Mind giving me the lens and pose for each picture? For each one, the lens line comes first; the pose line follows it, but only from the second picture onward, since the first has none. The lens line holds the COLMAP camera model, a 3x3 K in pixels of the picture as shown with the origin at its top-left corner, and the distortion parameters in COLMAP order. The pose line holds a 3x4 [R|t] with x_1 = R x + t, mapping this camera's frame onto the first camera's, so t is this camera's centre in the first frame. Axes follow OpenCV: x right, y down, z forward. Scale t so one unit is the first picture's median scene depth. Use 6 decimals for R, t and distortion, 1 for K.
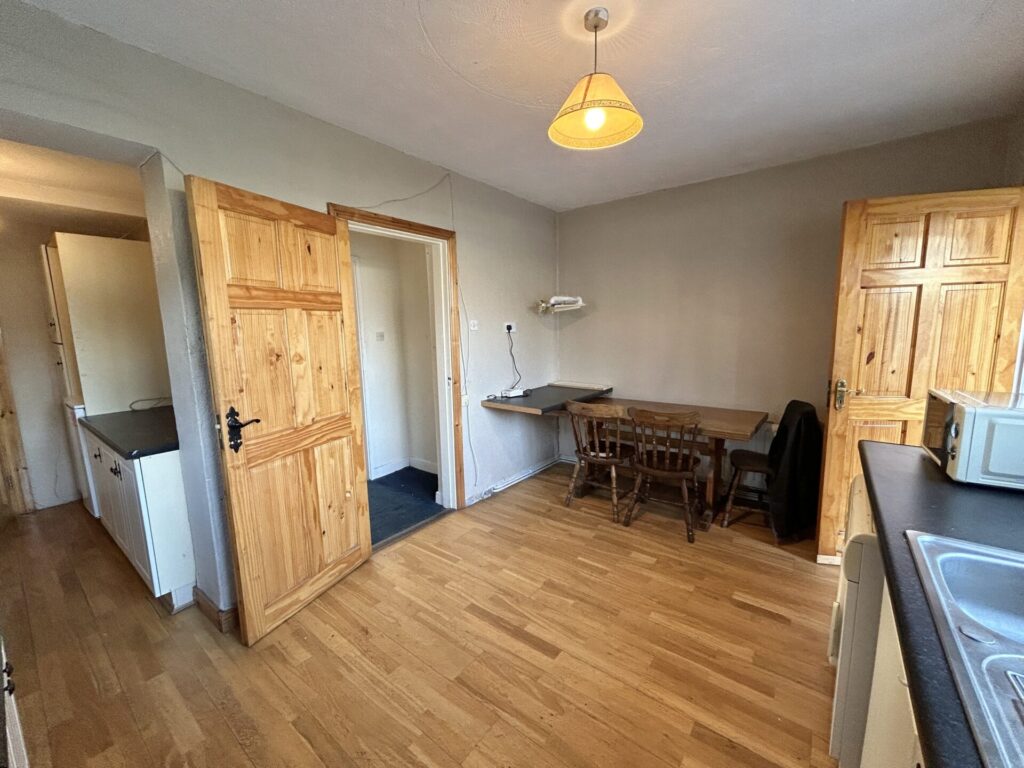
lens RADIAL K [[412.9, 0, 510.0], [0, 412.9, 384.2], [0, 0, 1]] dist [-0.000375, -0.000024]
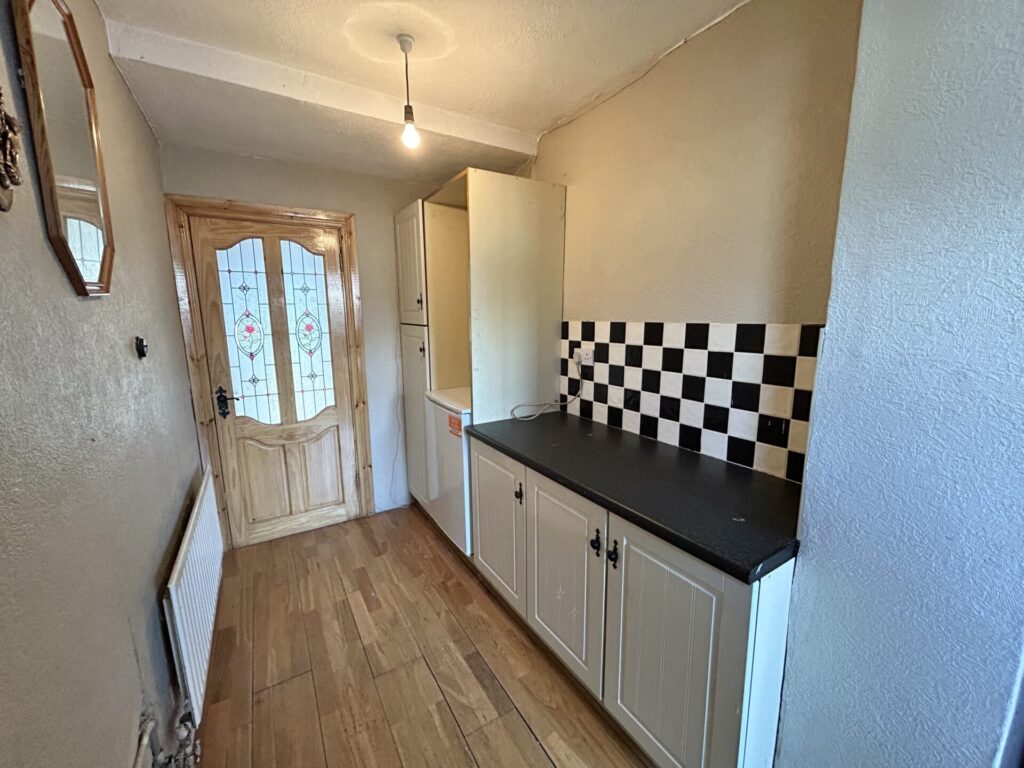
lens RADIAL K [[412.9, 0, 510.0], [0, 412.9, 384.2], [0, 0, 1]] dist [-0.000375, -0.000024]
pose [[0.933917, 0.064361, -0.351648, -0.679419], [-0.055160, 0.997824, 0.036132, -0.024744], [0.353208, -0.014347, 0.935435, 0.317490]]
